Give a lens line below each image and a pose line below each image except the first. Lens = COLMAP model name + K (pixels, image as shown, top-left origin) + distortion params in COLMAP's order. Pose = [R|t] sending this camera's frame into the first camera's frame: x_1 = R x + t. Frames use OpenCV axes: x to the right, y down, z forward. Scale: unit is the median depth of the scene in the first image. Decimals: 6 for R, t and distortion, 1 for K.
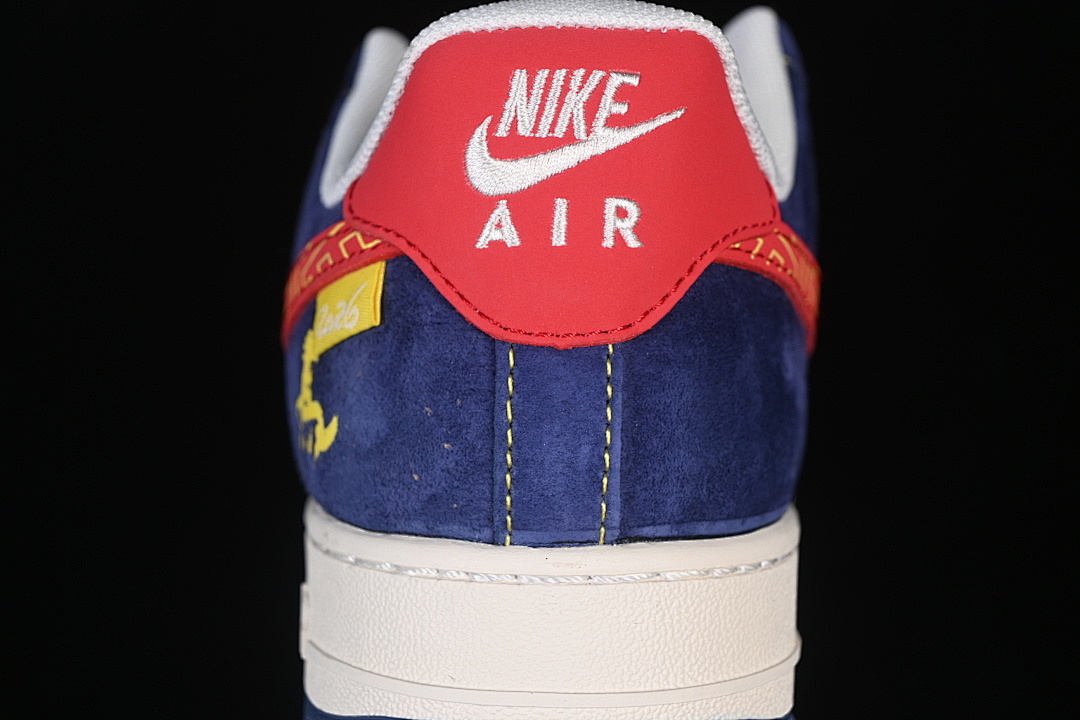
lens RADIAL K [[2335.3, 0, 540.3], [0, 2335.3, 359.9], [0, 0, 1]] dist [-0.118242, 0.000000]
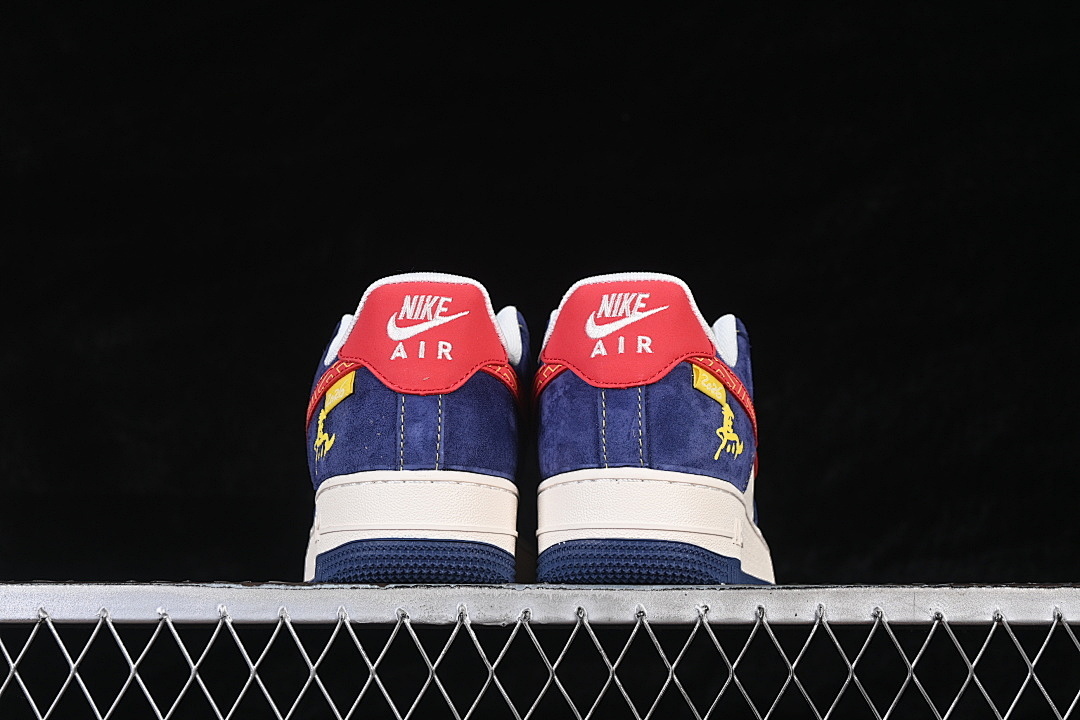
lens RADIAL K [[2335.3, 0, 542.6], [0, 2335.3, 361.5], [0, 0, 1]] dist [-0.118242, 0.000000]
pose [[0.998561, 0.009069, 0.052850, 0.005144], [0.003755, 0.971349, -0.237629, 0.591019], [-0.053491, 0.237485, 0.969917, -1.605470]]
